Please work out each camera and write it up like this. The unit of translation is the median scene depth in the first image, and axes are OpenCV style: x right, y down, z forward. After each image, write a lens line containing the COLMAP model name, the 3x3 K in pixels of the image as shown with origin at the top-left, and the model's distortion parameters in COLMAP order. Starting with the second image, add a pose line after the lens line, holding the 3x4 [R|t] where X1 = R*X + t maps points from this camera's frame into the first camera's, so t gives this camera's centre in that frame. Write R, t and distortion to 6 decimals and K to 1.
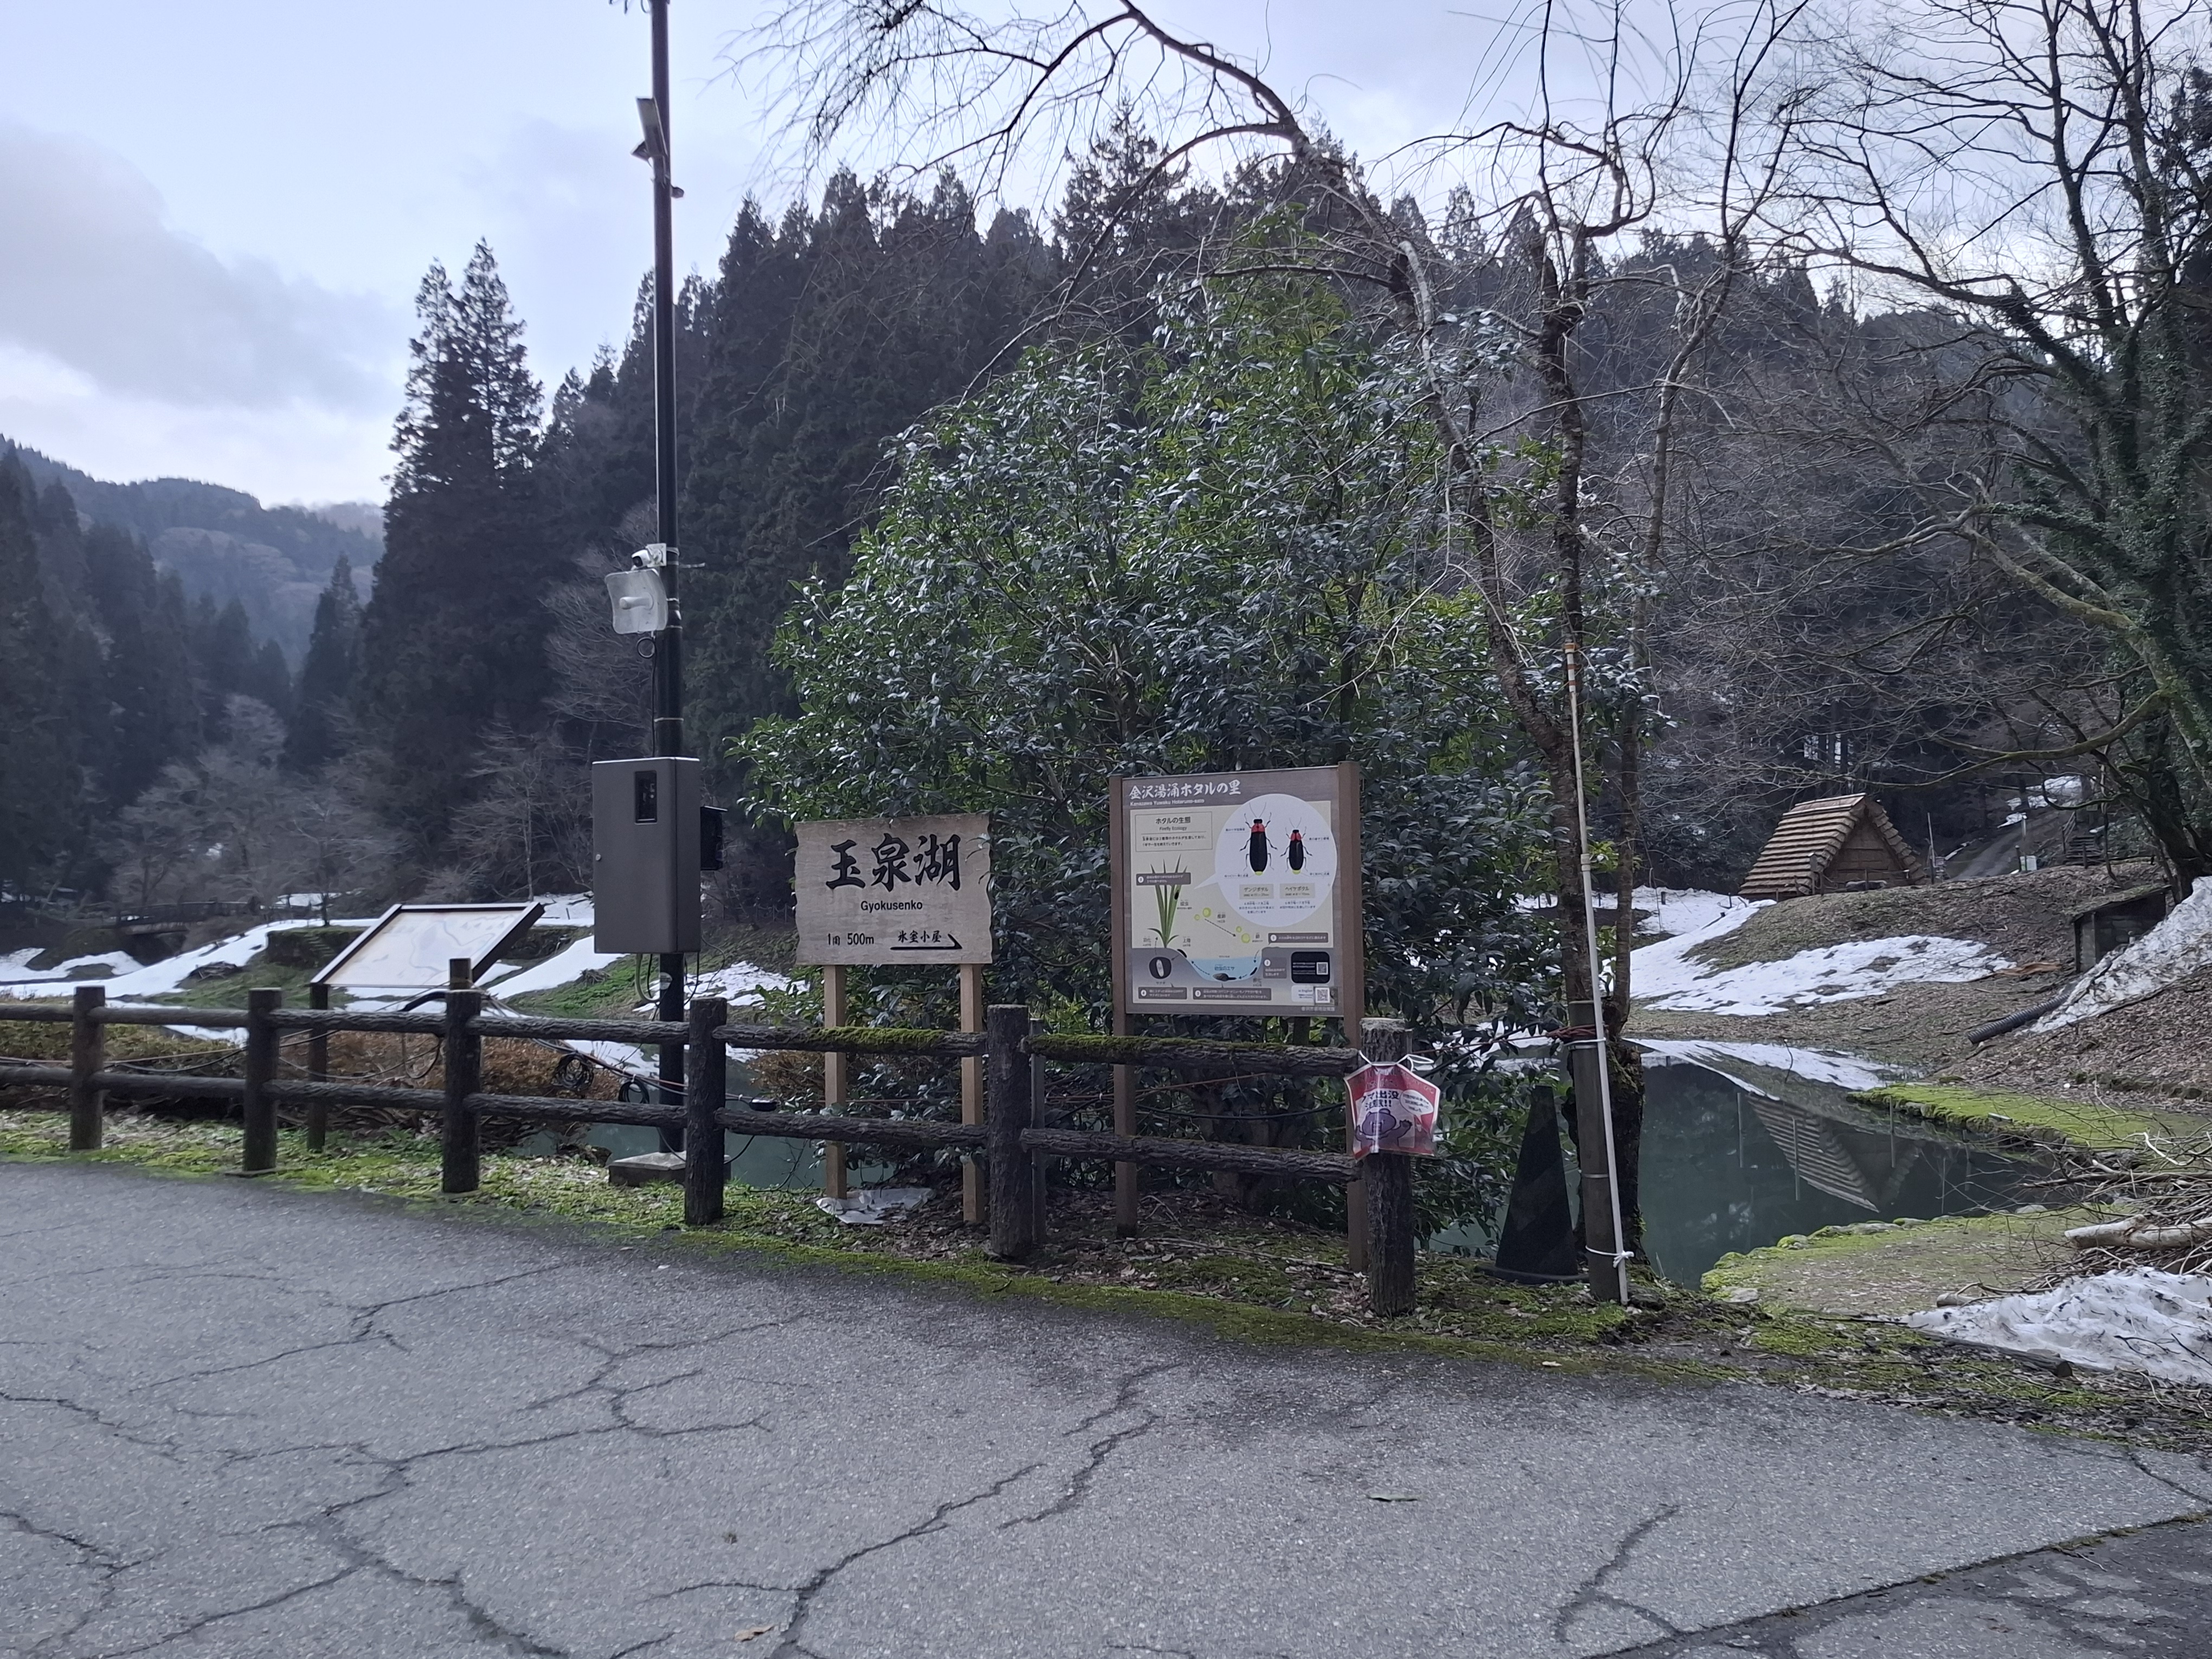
lens RADIAL K [[1818.4, 0, 1111.0], [0, 1818.4, 848.8], [0, 0, 1]] dist [0.085384, -0.116078]
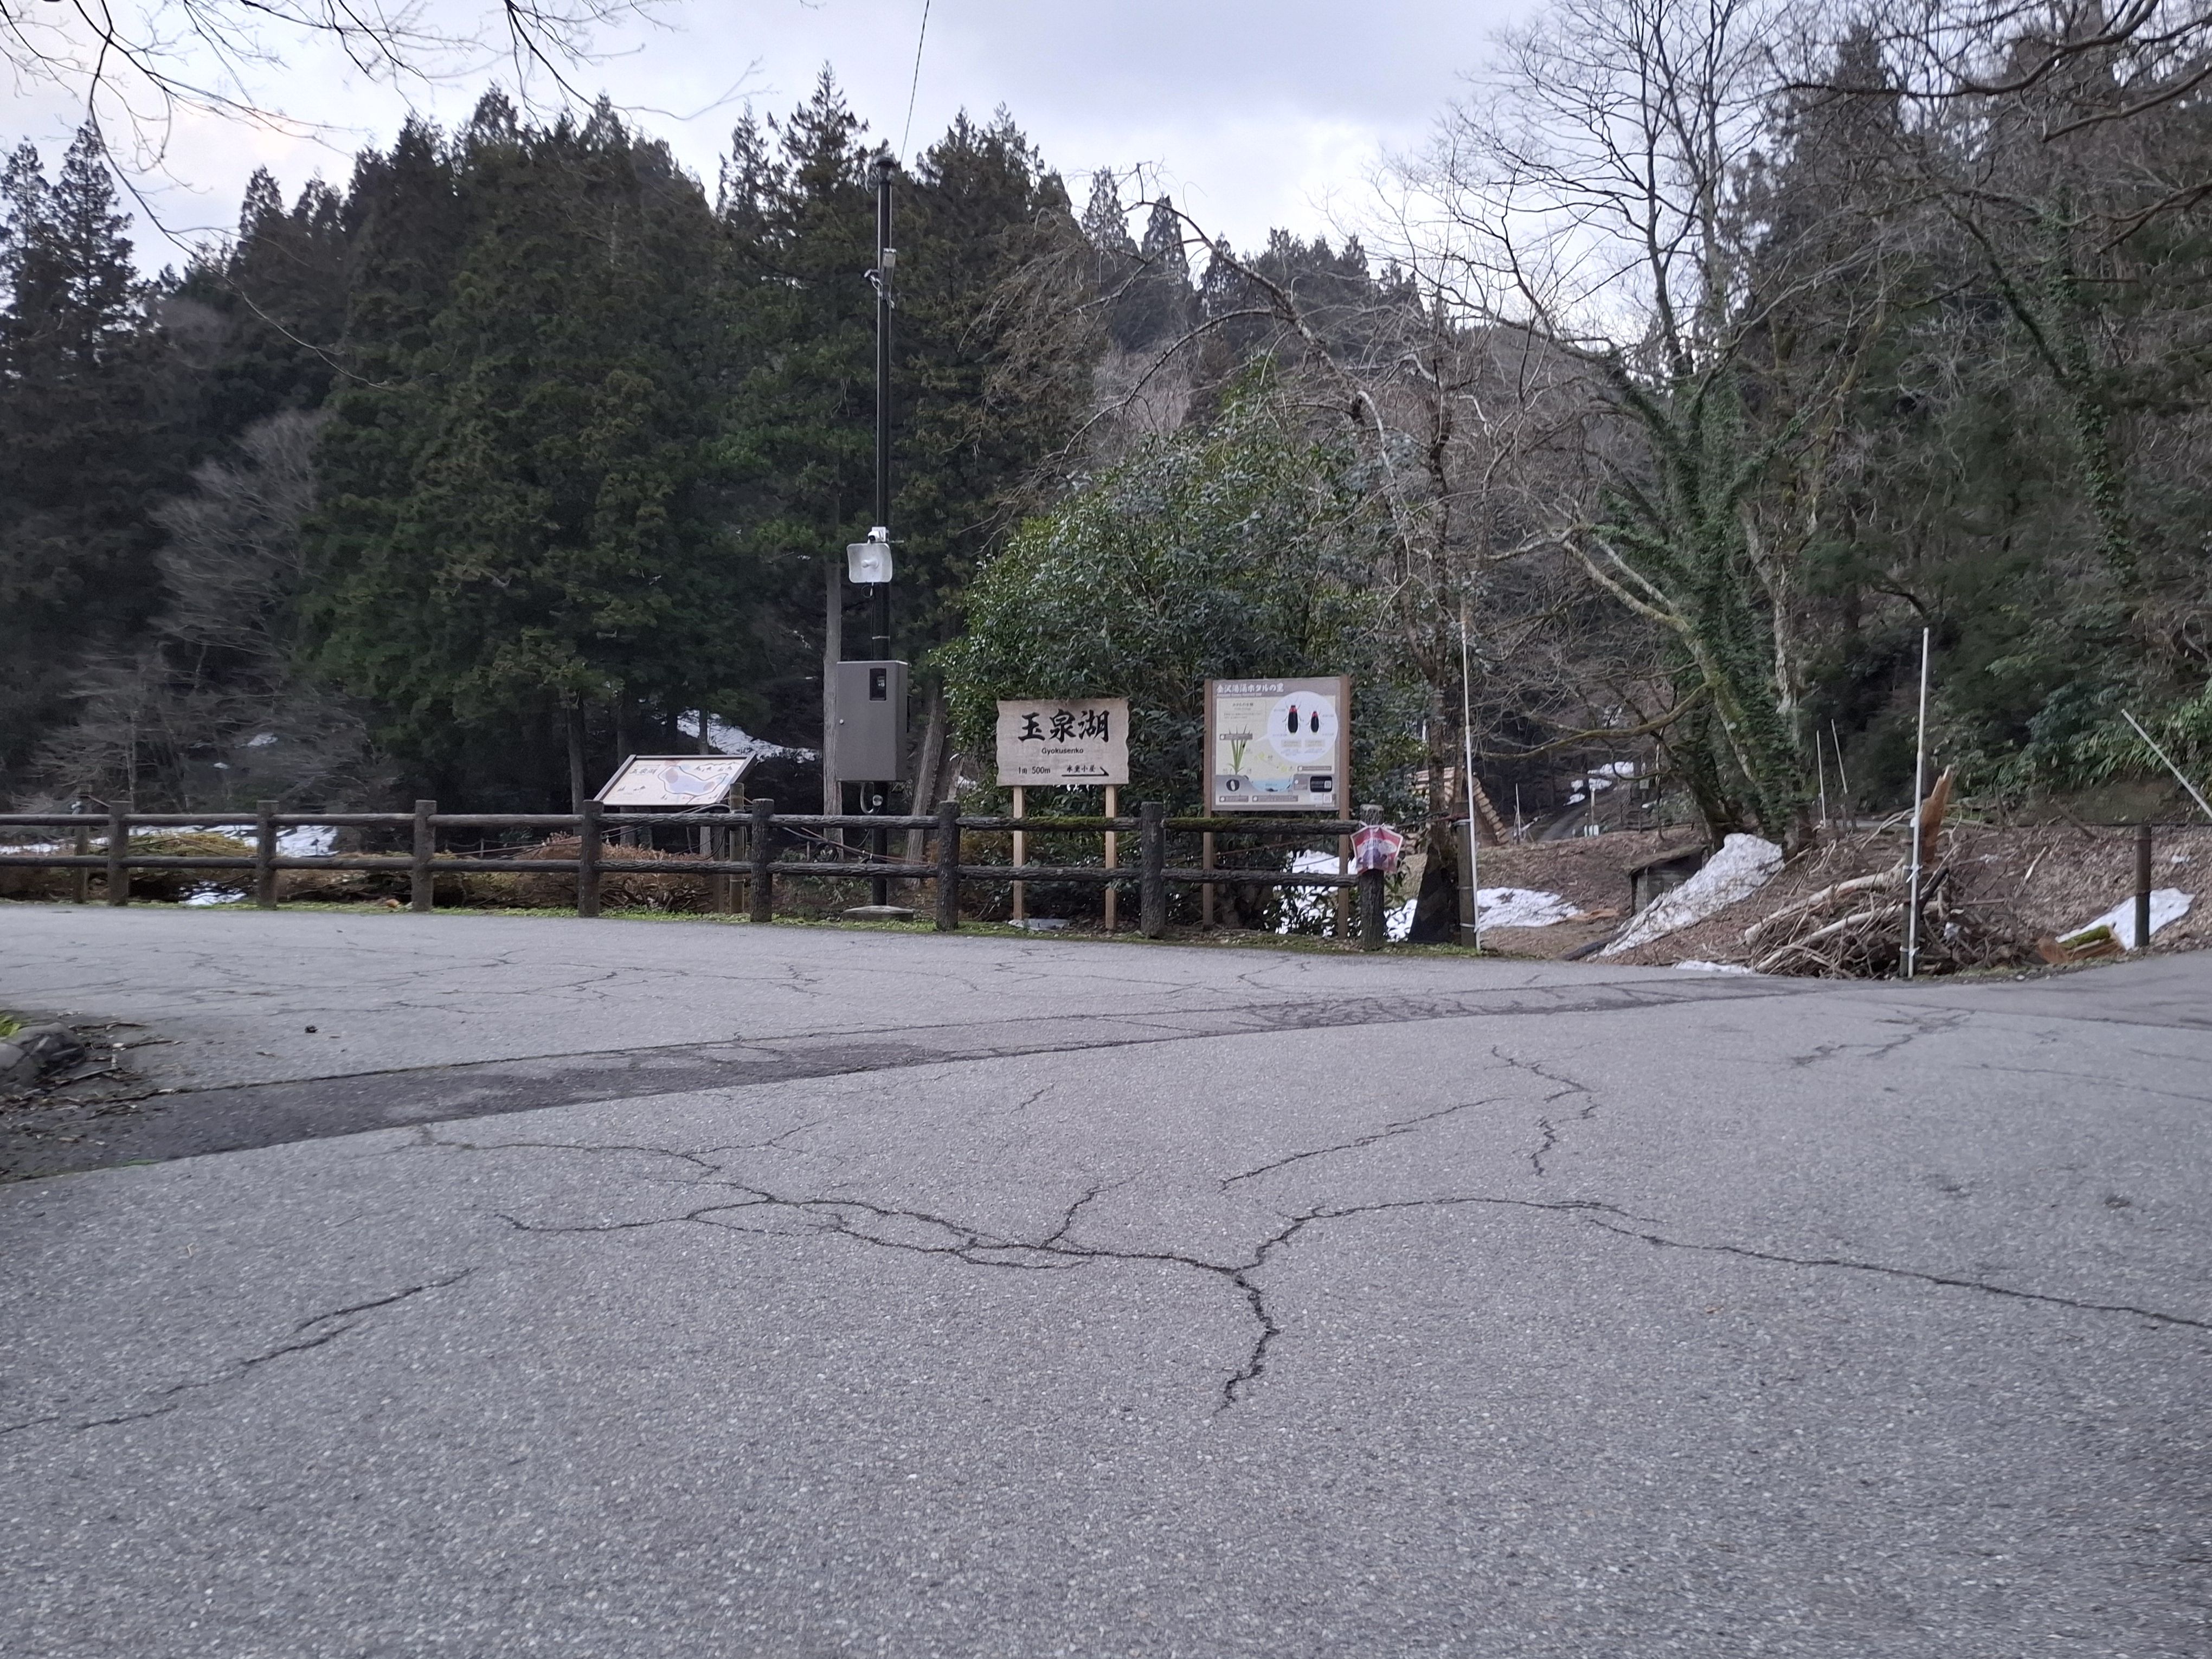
lens RADIAL K [[1818.4, 0, 1111.0], [0, 1818.4, 848.8], [0, 0, 1]] dist [0.085384, -0.116078]
pose [[0.977709, 0.026754, 0.208254, -0.070578], [-0.031082, 0.999363, 0.017539, 0.015084], [-0.207652, -0.023621, 0.977918, -0.114603]]
